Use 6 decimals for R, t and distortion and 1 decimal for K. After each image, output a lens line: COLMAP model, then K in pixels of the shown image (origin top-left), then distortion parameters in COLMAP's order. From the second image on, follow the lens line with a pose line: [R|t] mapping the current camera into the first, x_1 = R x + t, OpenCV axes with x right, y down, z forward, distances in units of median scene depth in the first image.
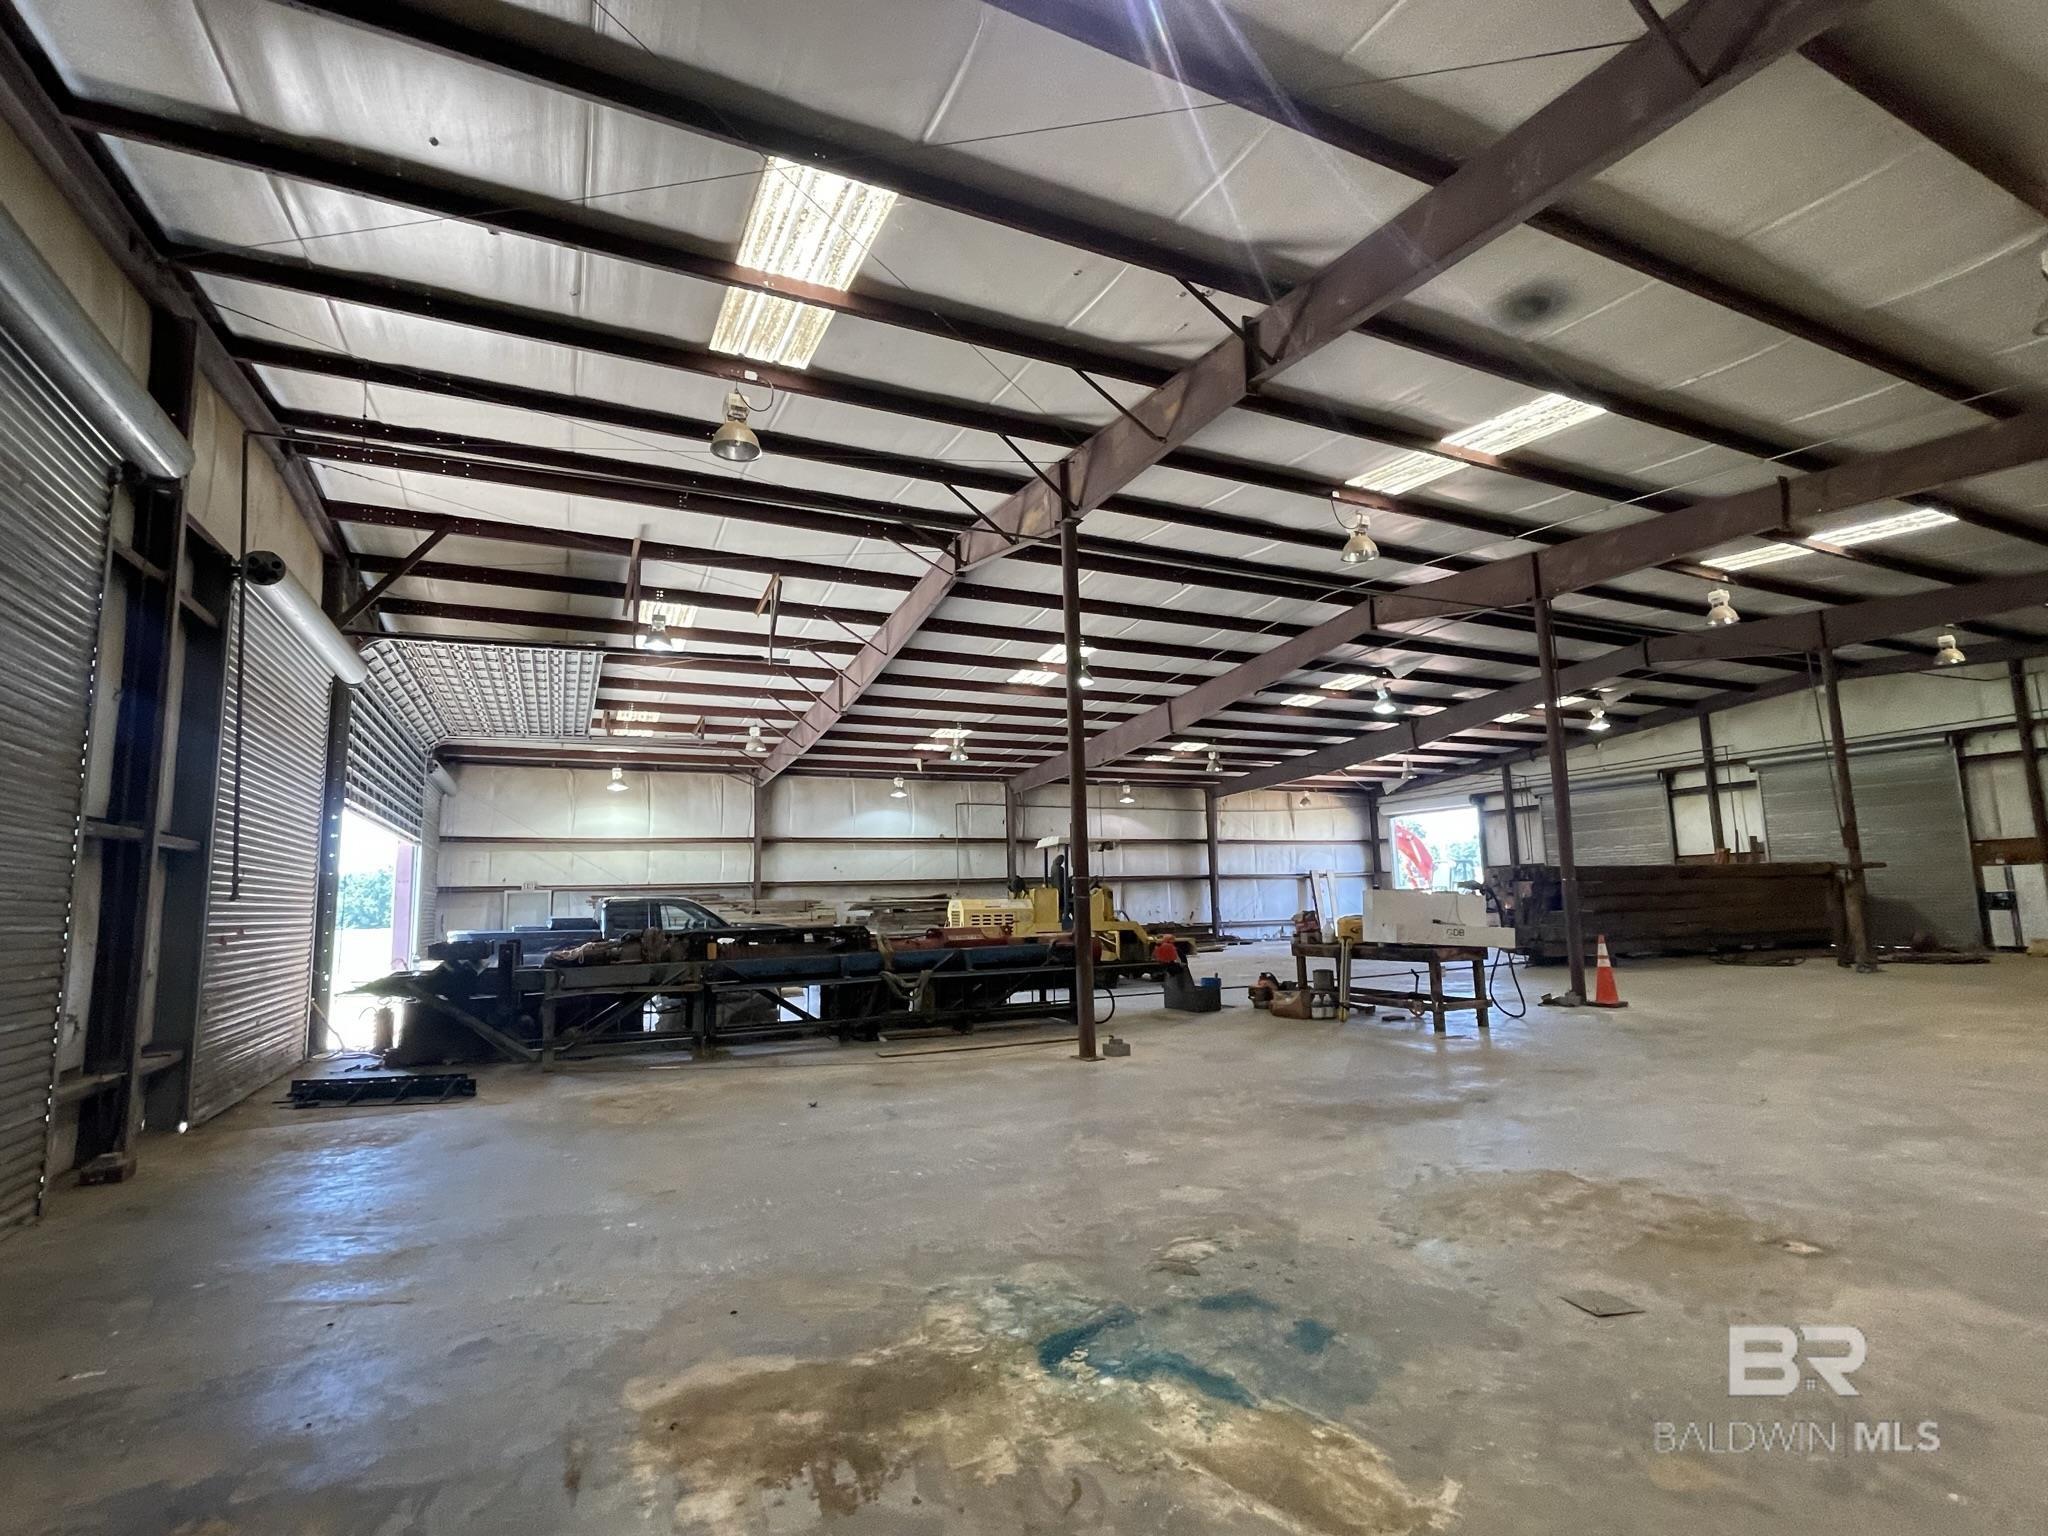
lens RADIAL K [[951.5, 0, 1022.1], [0, 951.5, 772.4], [0, 0, 1]] dist [-0.005856, 0.002719]
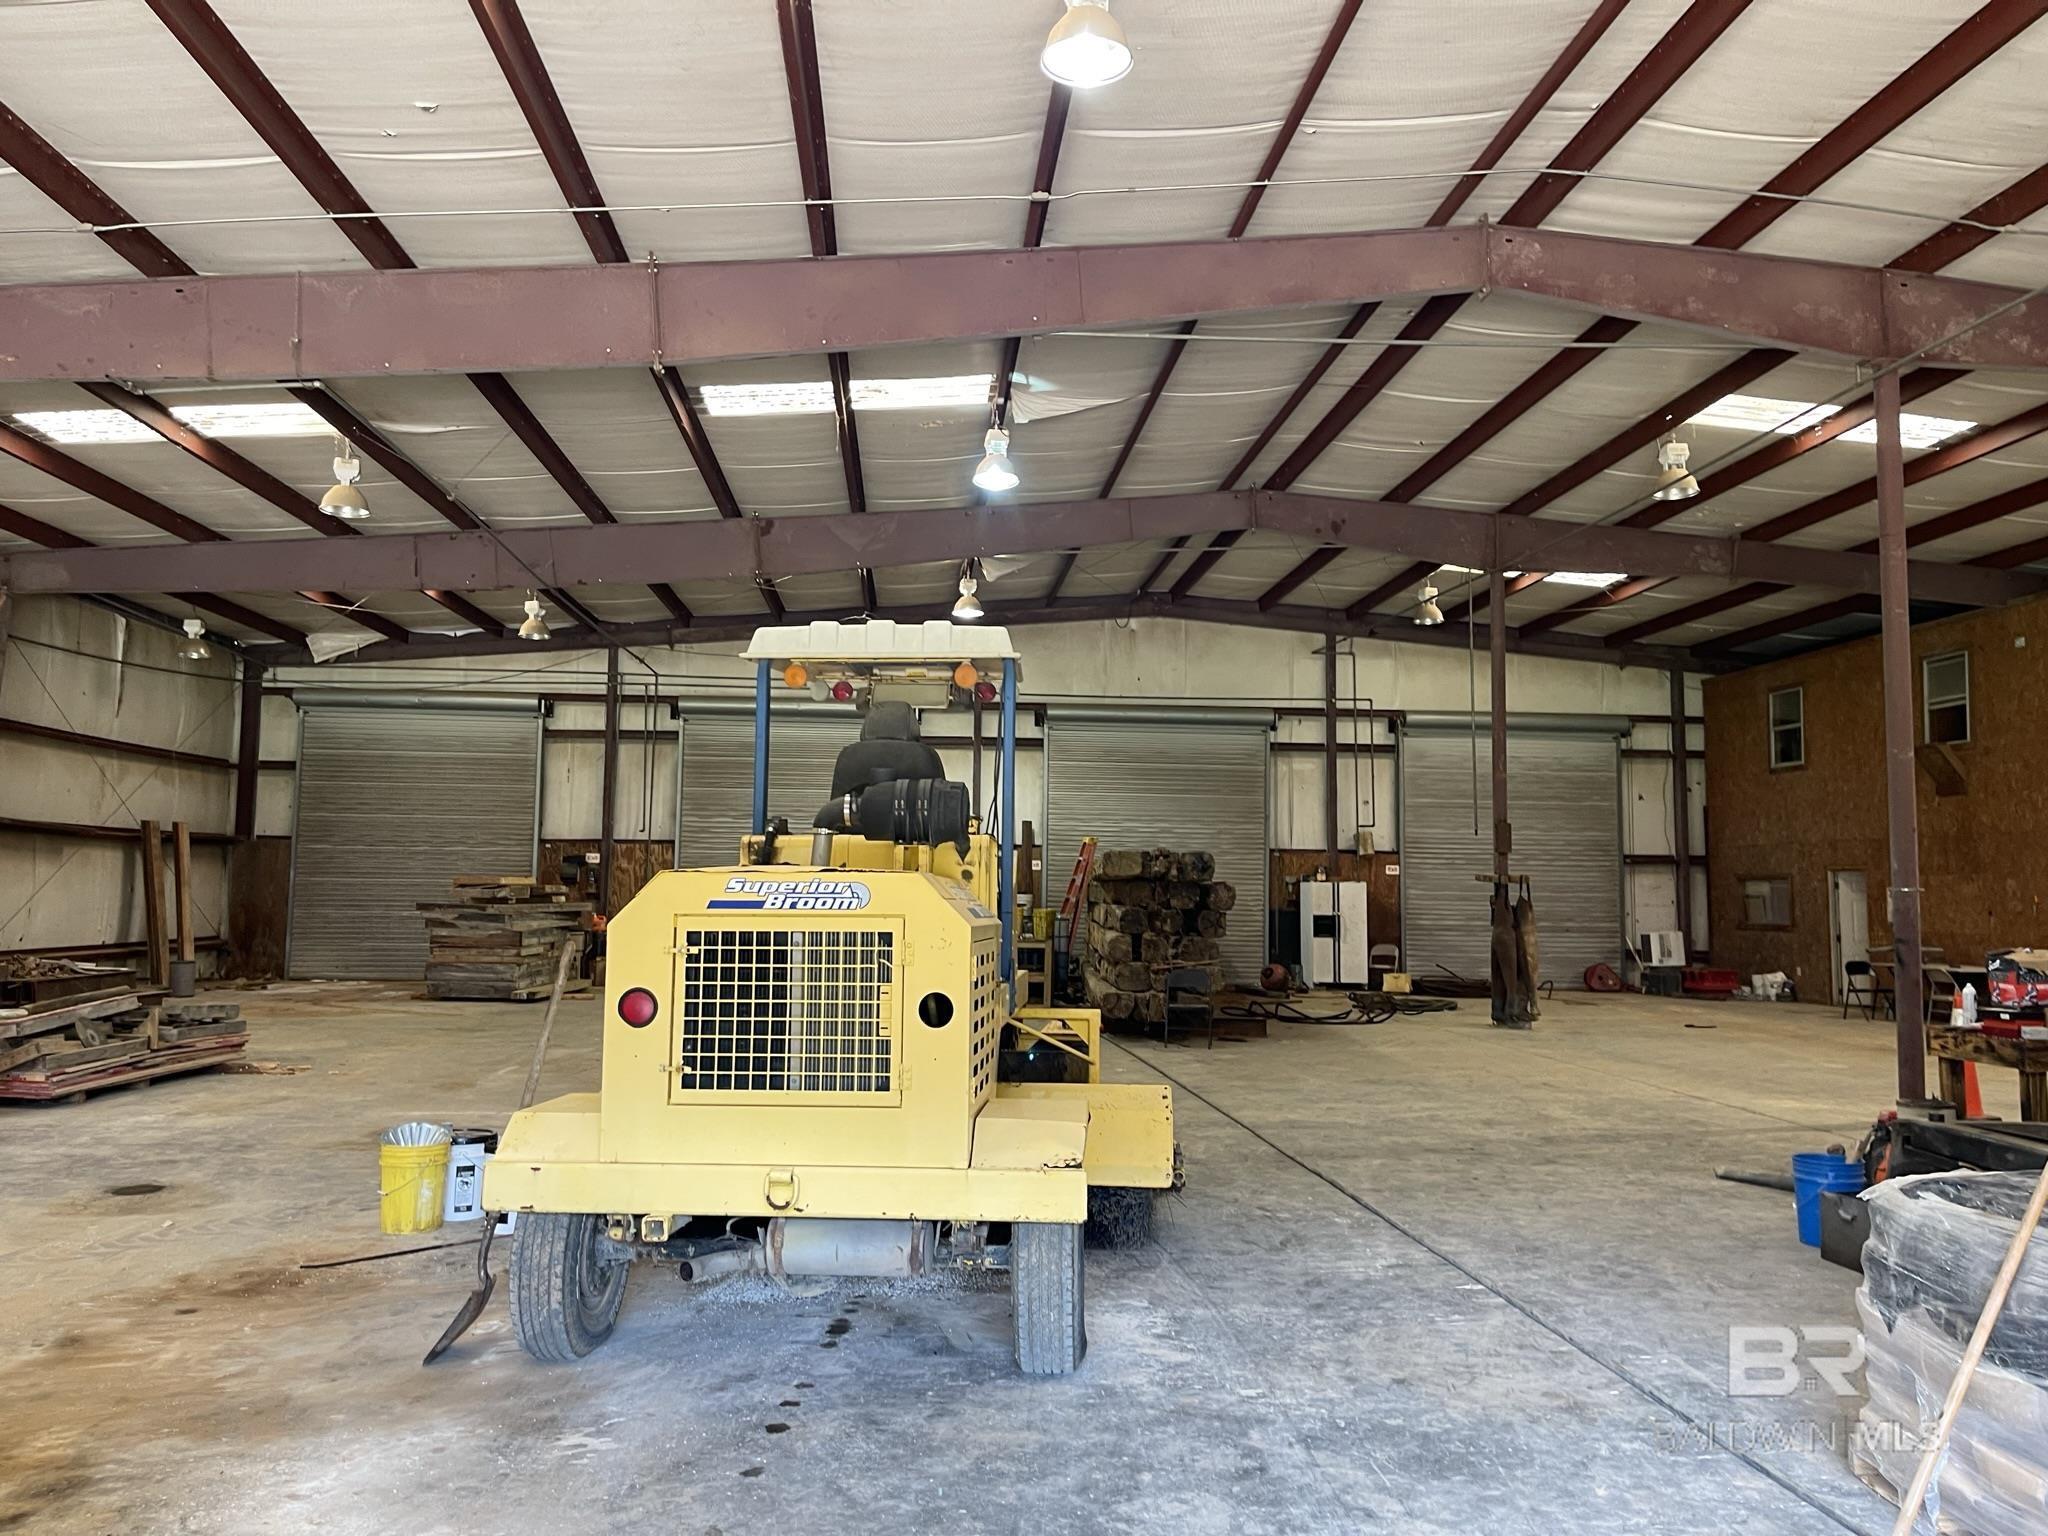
lens RADIAL K [[1546.2, 0, 1010.9], [0, 1546.2, 751.0], [0, 0, 1]] dist [0.076166, -0.095840]
pose [[0.368242, 0.112595, 0.922887, -0.661720], [-0.147448, 0.987150, -0.061602, 0.248452], [-0.917963, -0.113393, 0.380112, 1.730978]]
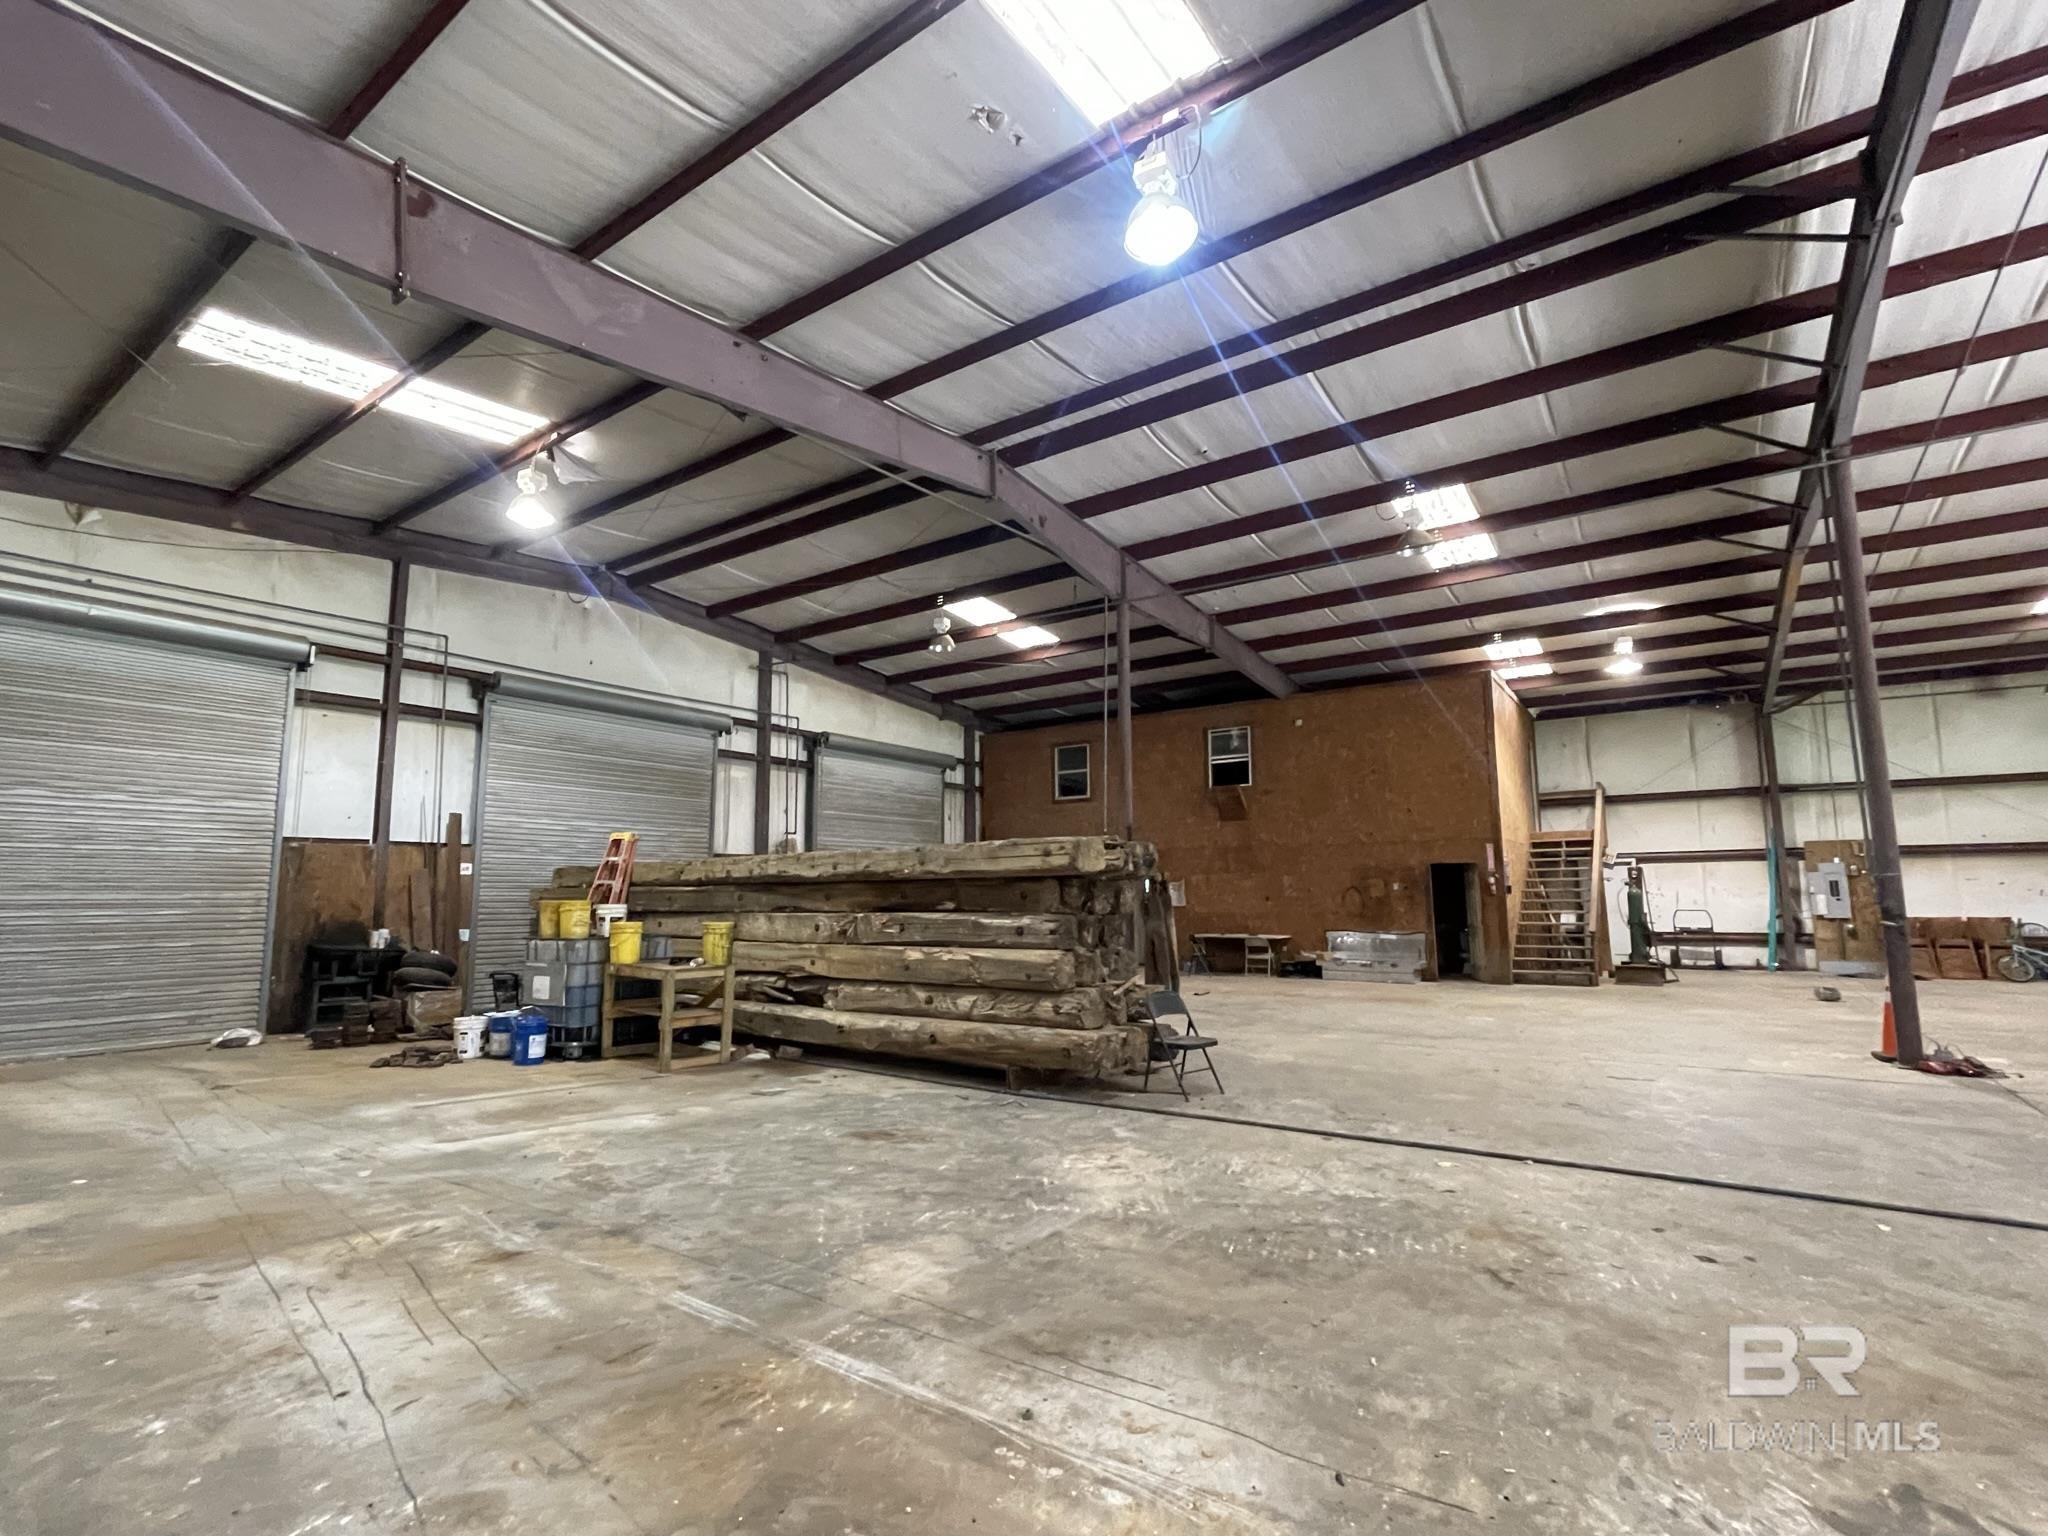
lens RADIAL K [[951.5, 0, 1019.8], [0, 951.5, 779.4], [0, 0, 1]] dist [-0.005856, 0.002719]
pose [[-0.489786, 0.136604, 0.861074, 0.452745], [-0.096452, 0.973096, -0.209238, 0.369088], [-0.866491, -0.185534, -0.463434, 2.789451]]
